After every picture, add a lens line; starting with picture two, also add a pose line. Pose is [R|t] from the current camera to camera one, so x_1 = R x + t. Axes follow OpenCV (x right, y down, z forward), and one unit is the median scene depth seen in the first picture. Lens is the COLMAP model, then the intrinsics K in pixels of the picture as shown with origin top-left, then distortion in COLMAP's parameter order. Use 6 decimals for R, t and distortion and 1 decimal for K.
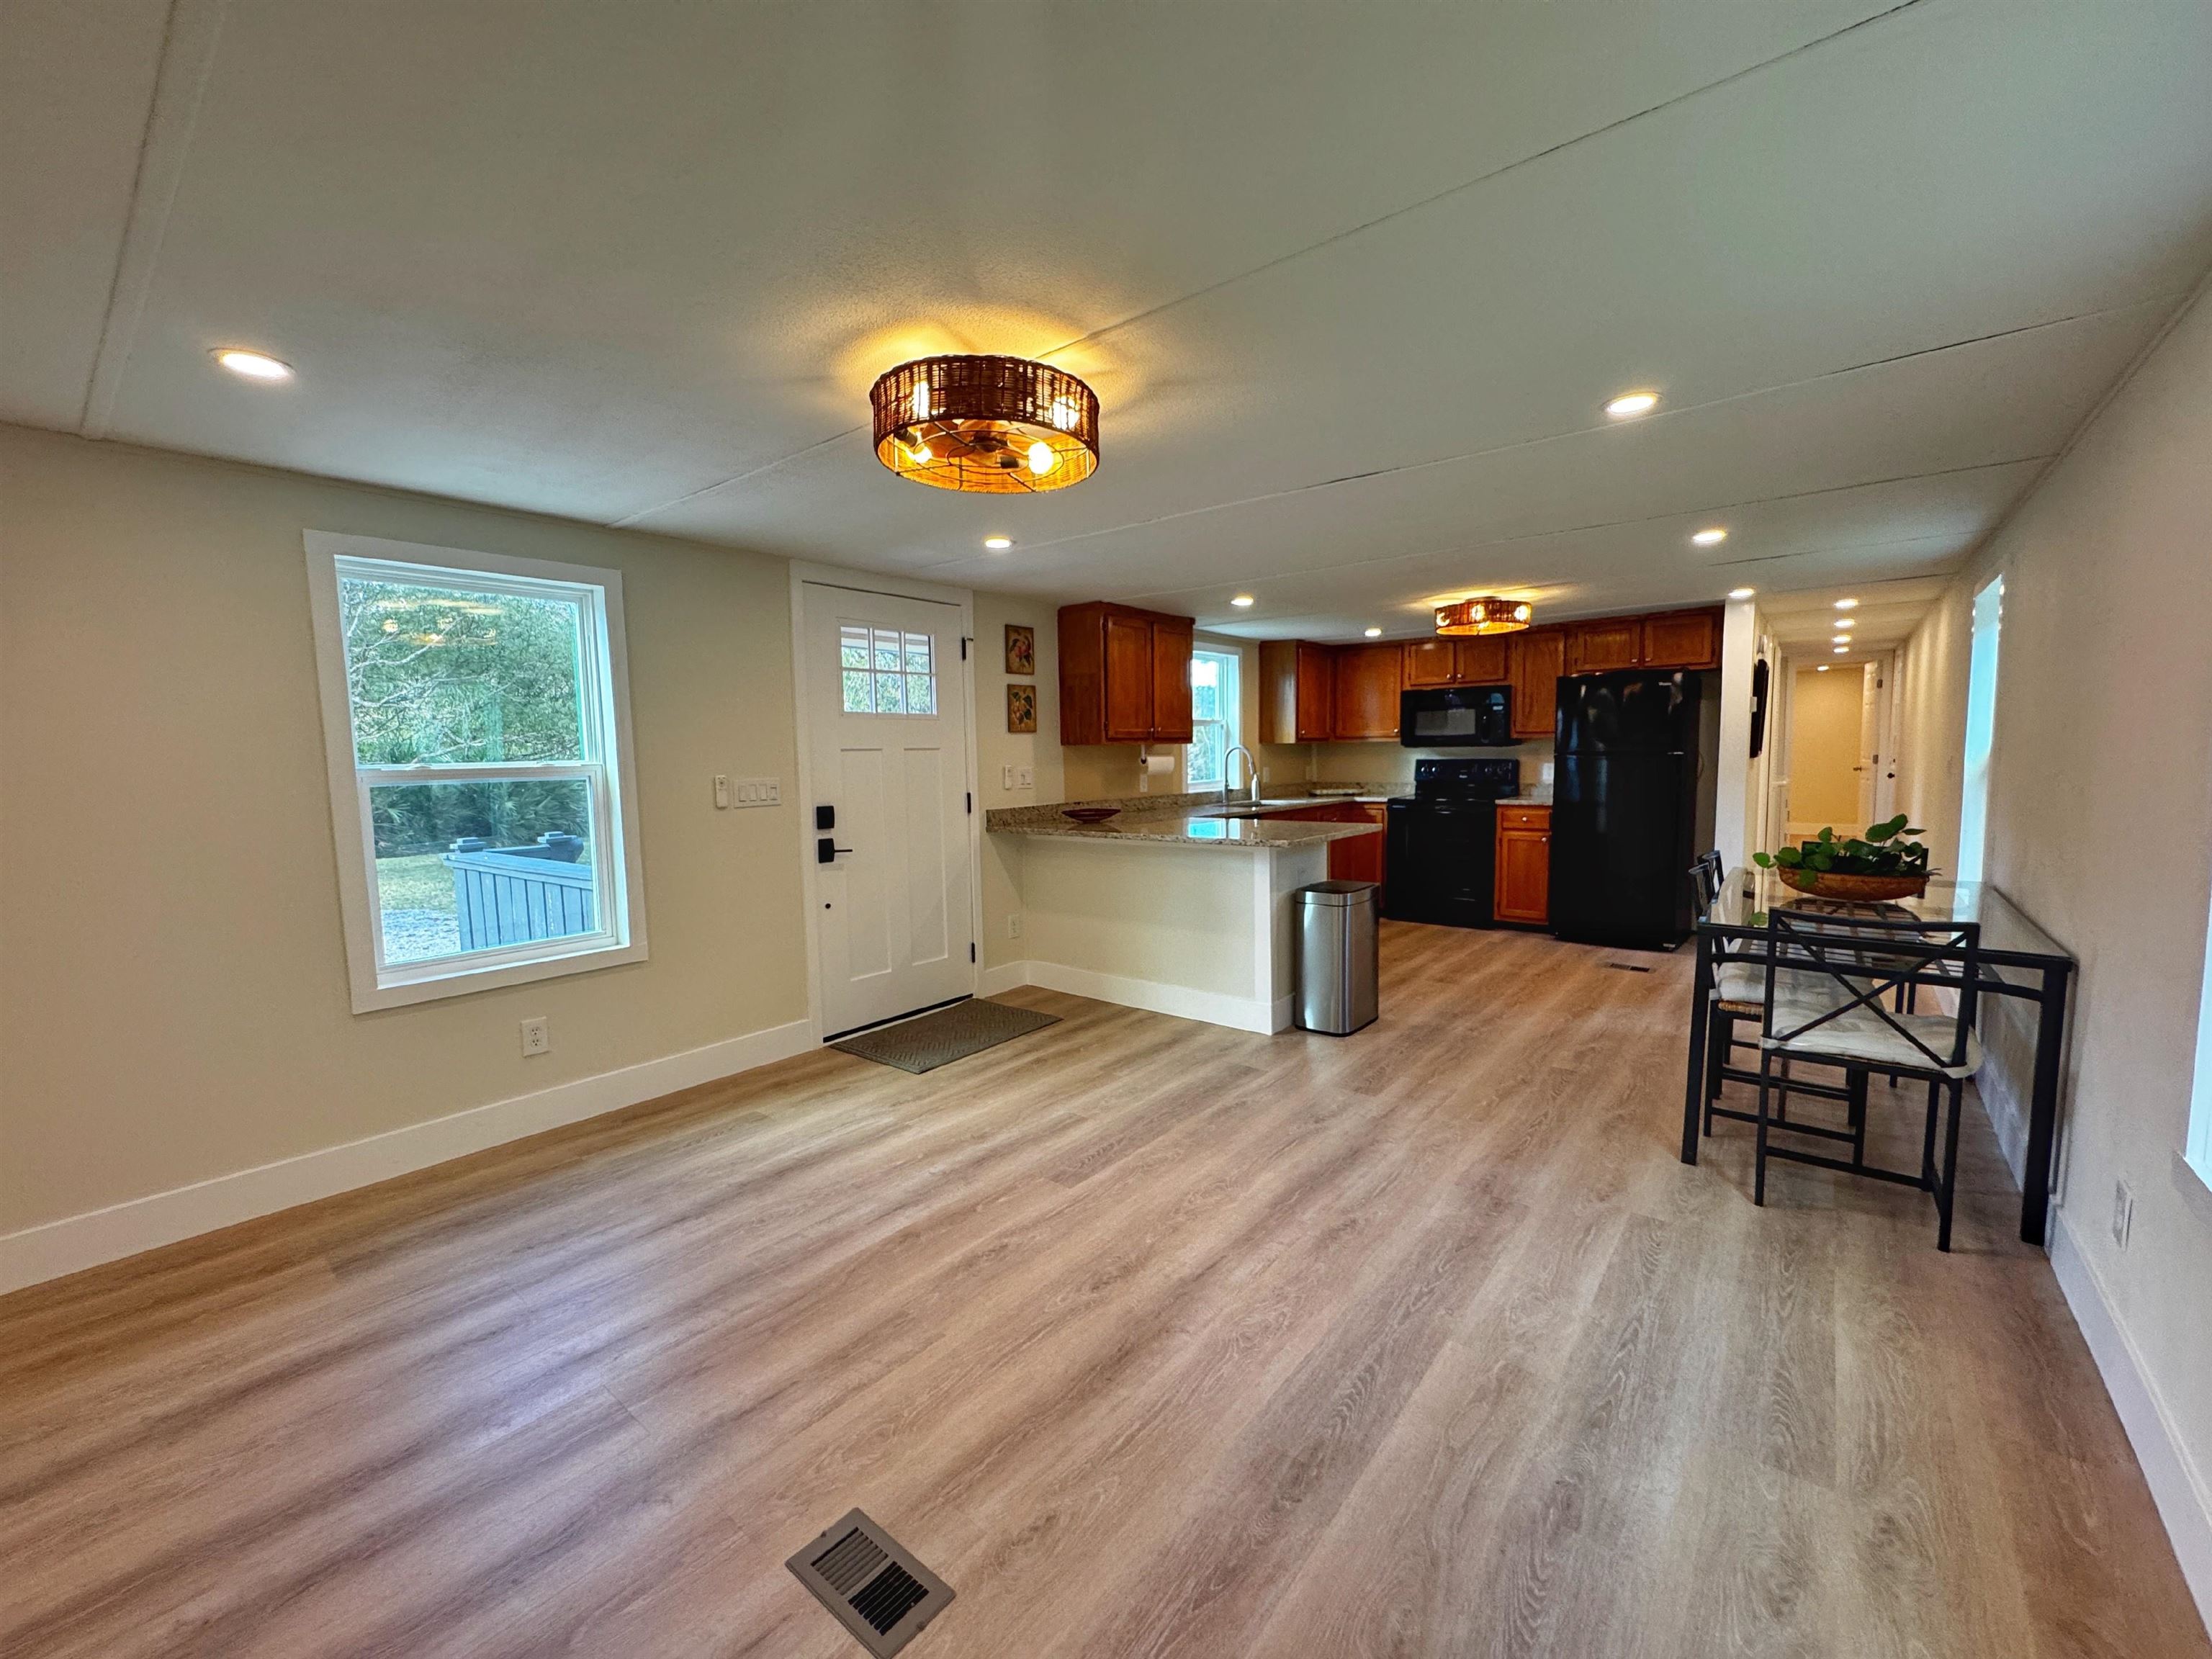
lens RADIAL K [[907.0, 0, 1106.0], [0, 907.0, 829.5], [0, 0, 1]] dist [-0.003327, -0.000300]
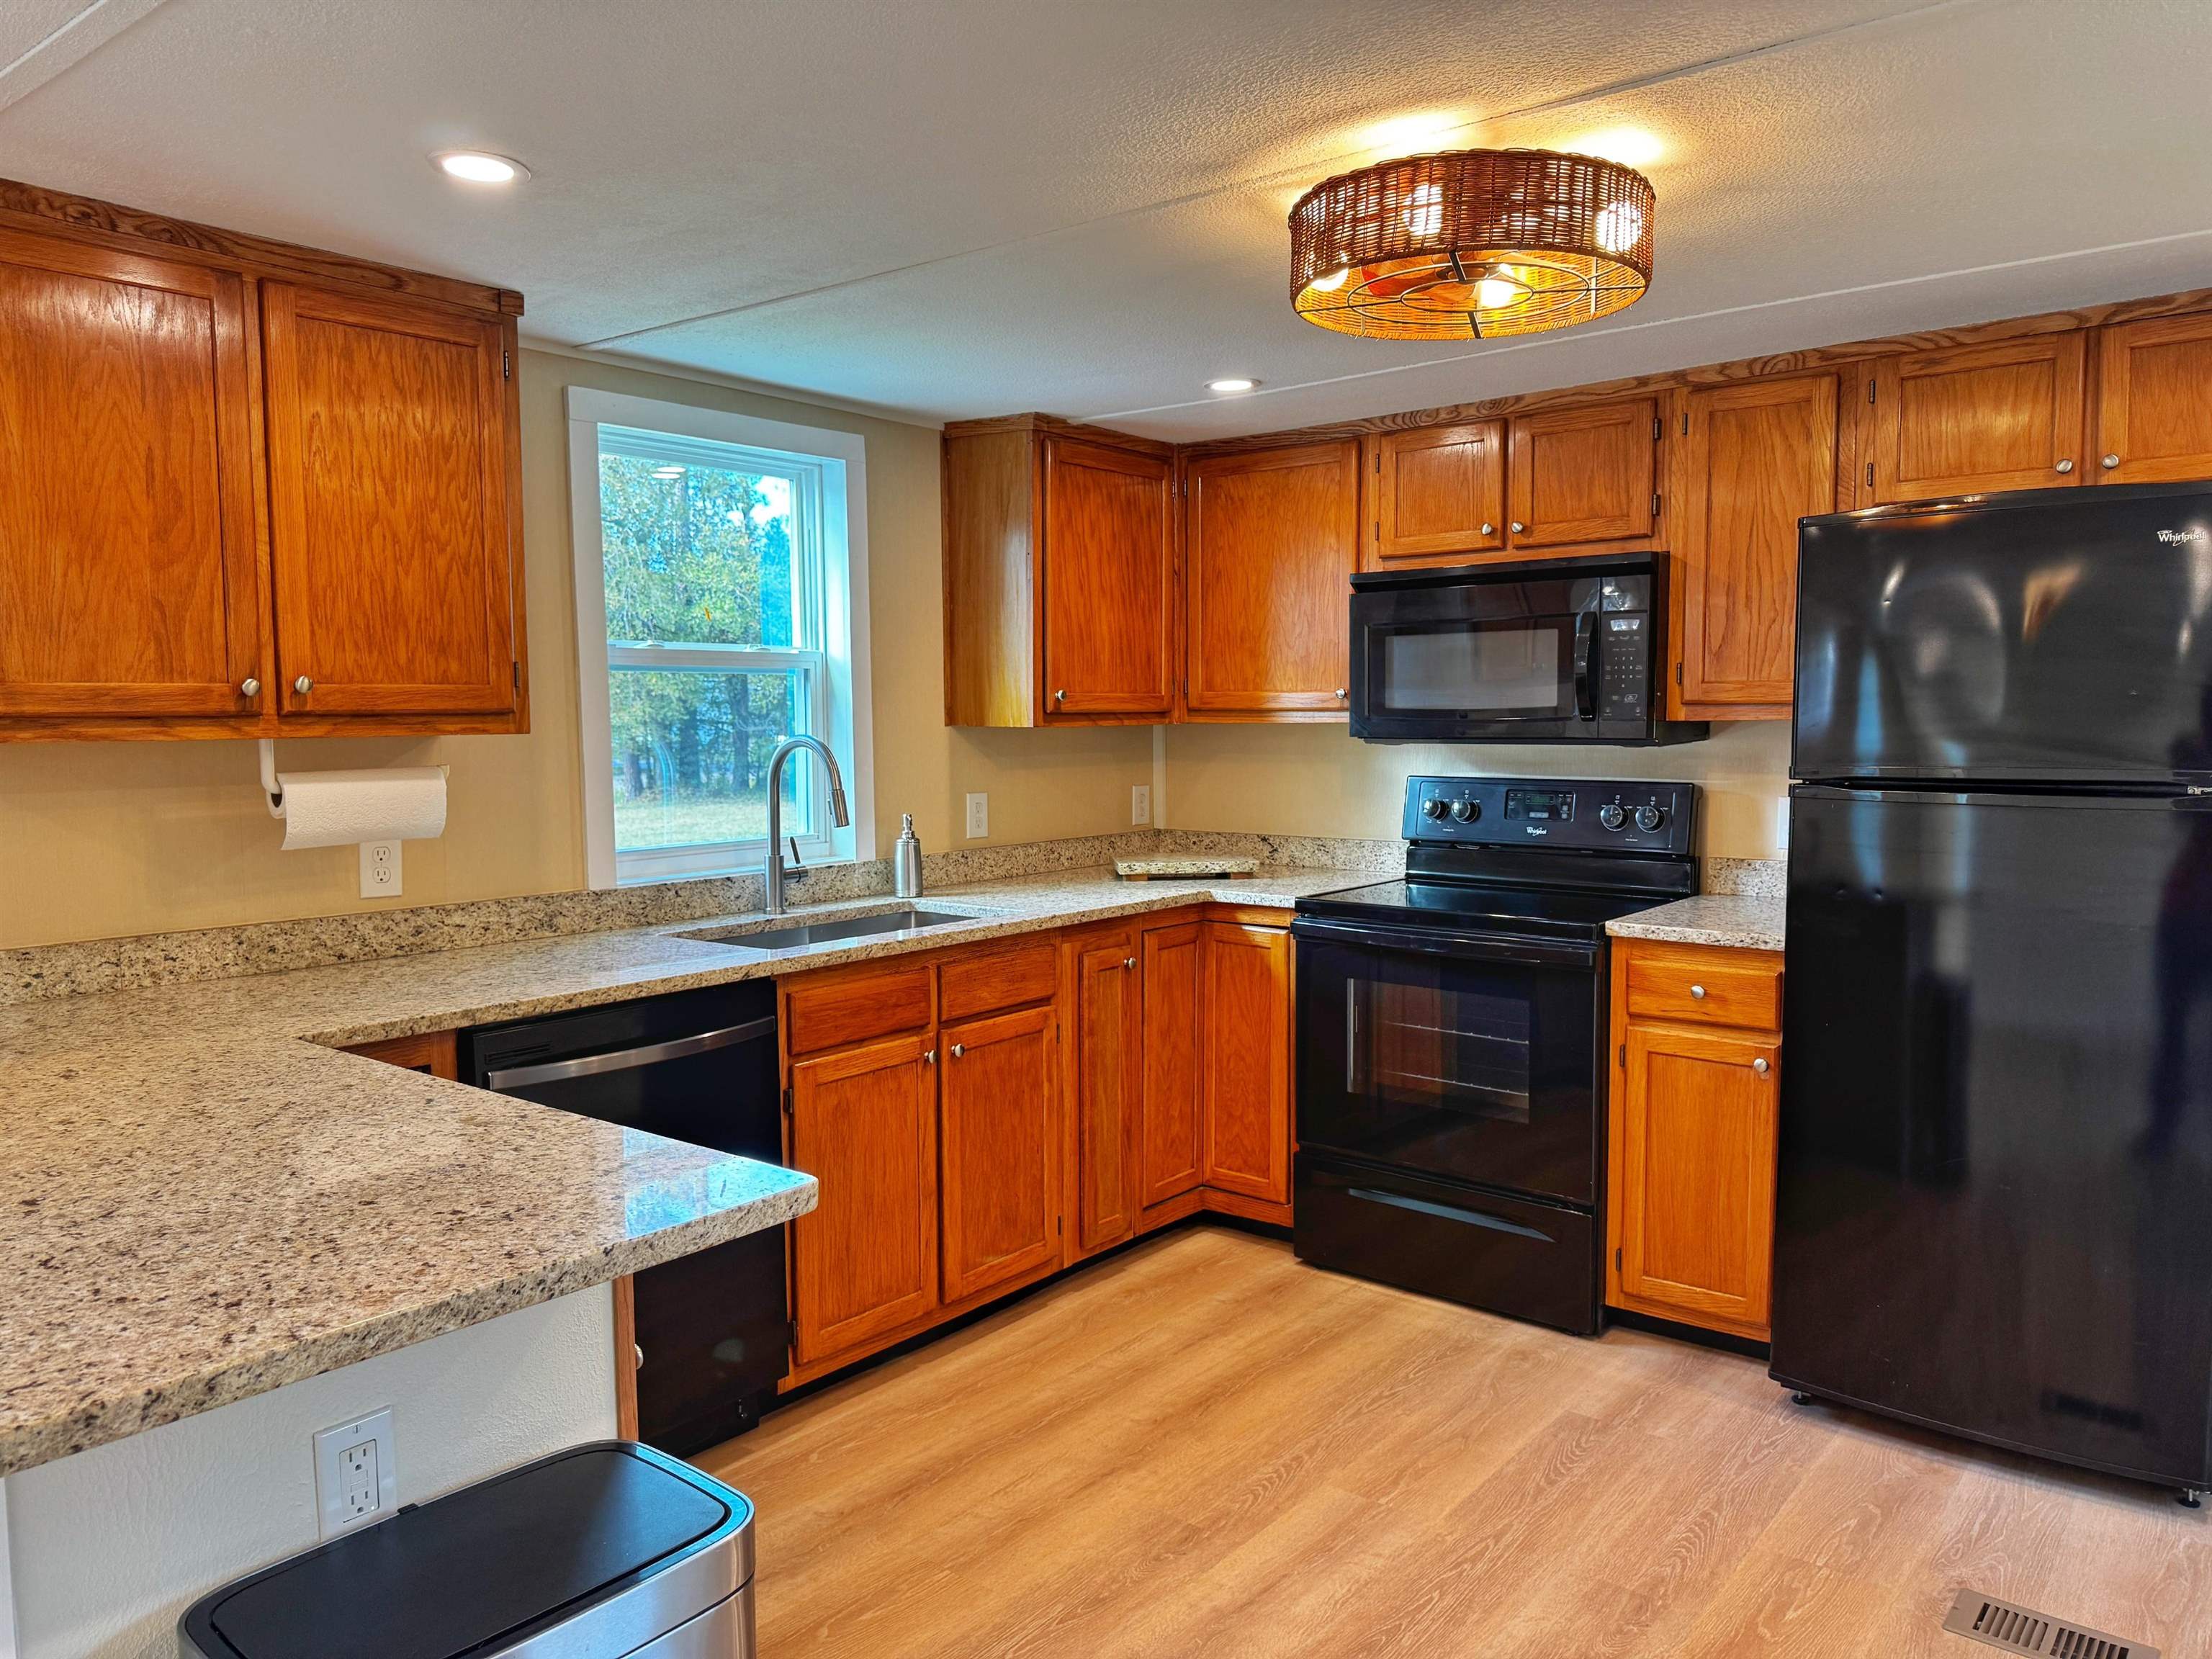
lens RADIAL K [[1585.1, 0, 1106.0], [0, 1585.1, 829.5], [0, 0, 1]] dist [0.097300, -0.152082]
pose [[0.999916, 0.010400, 0.007796, 0.246340], [-0.010303, 0.999871, -0.012333, -0.053720], [-0.007924, 0.012251, 0.999894, 0.441021]]
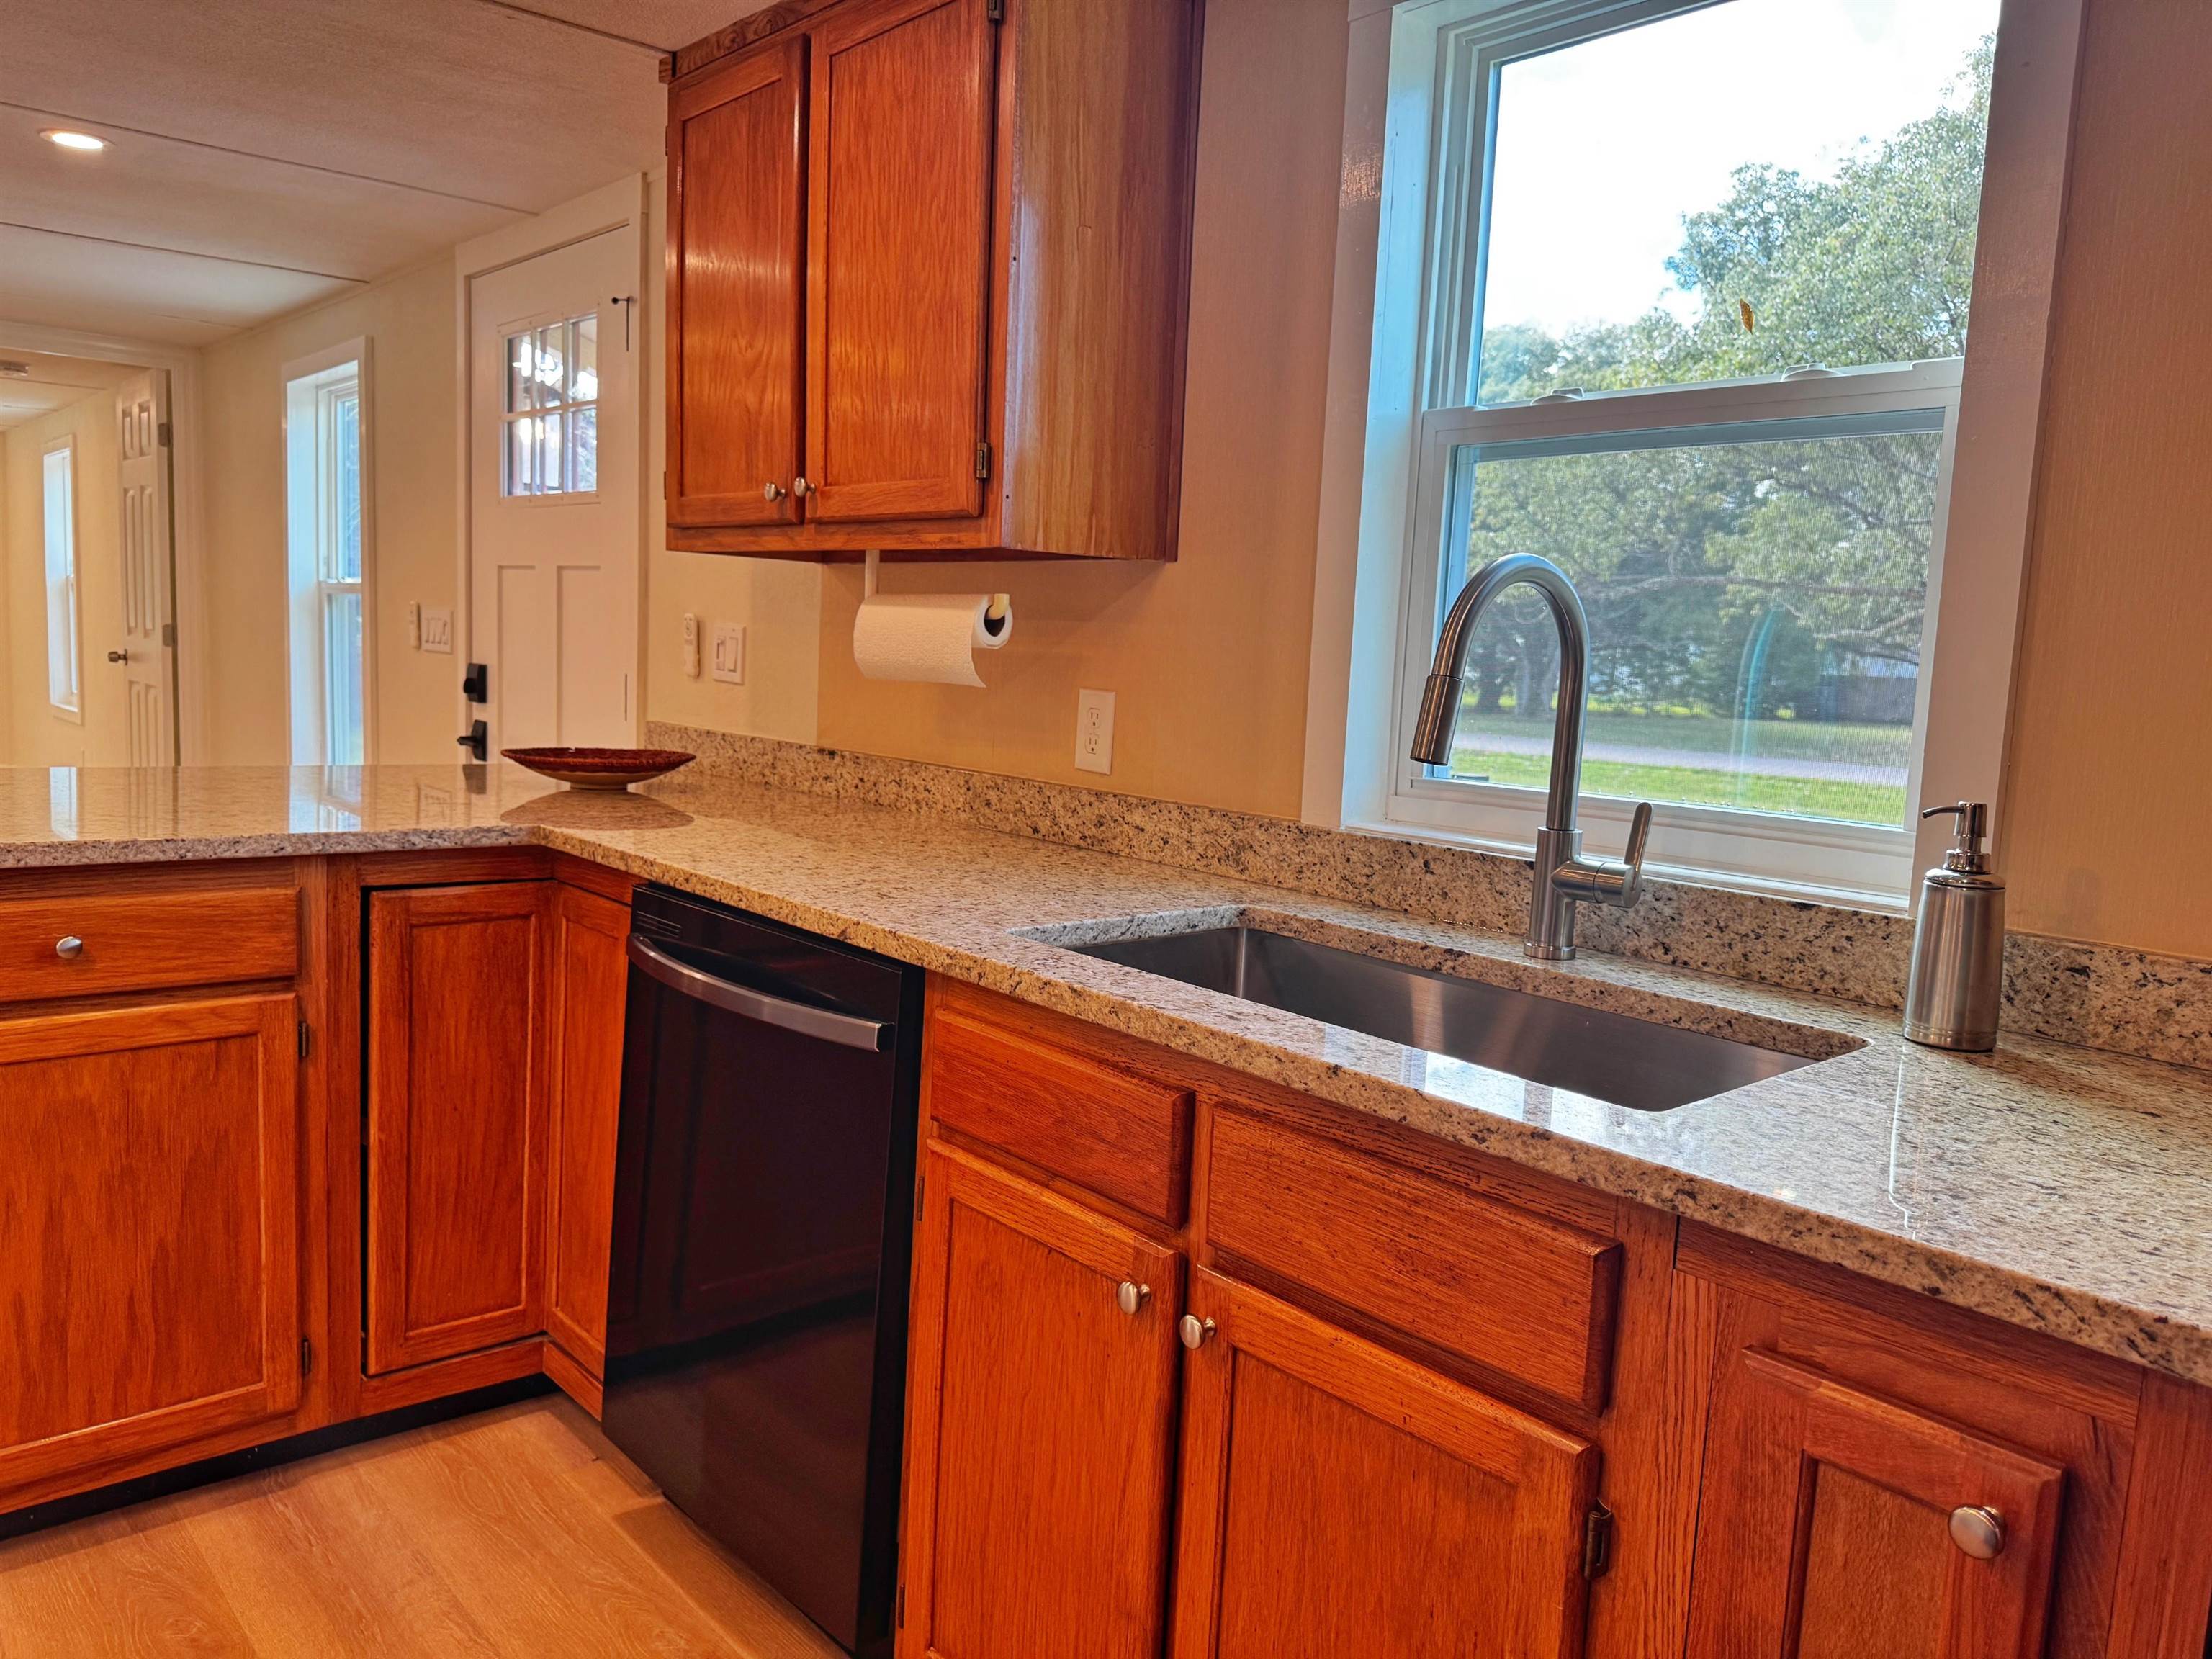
lens RADIAL K [[1580.9, 0, 1063.9], [0, 1580.9, 820.5], [0, 0, 1]] dist [0.082985, -0.125816]
pose [[-0.179448, 0.122008, -0.976172, 0.396946], [-0.129003, 0.980793, 0.146300, -0.078931], [0.975273, 0.152182, -0.160262, 0.968183]]
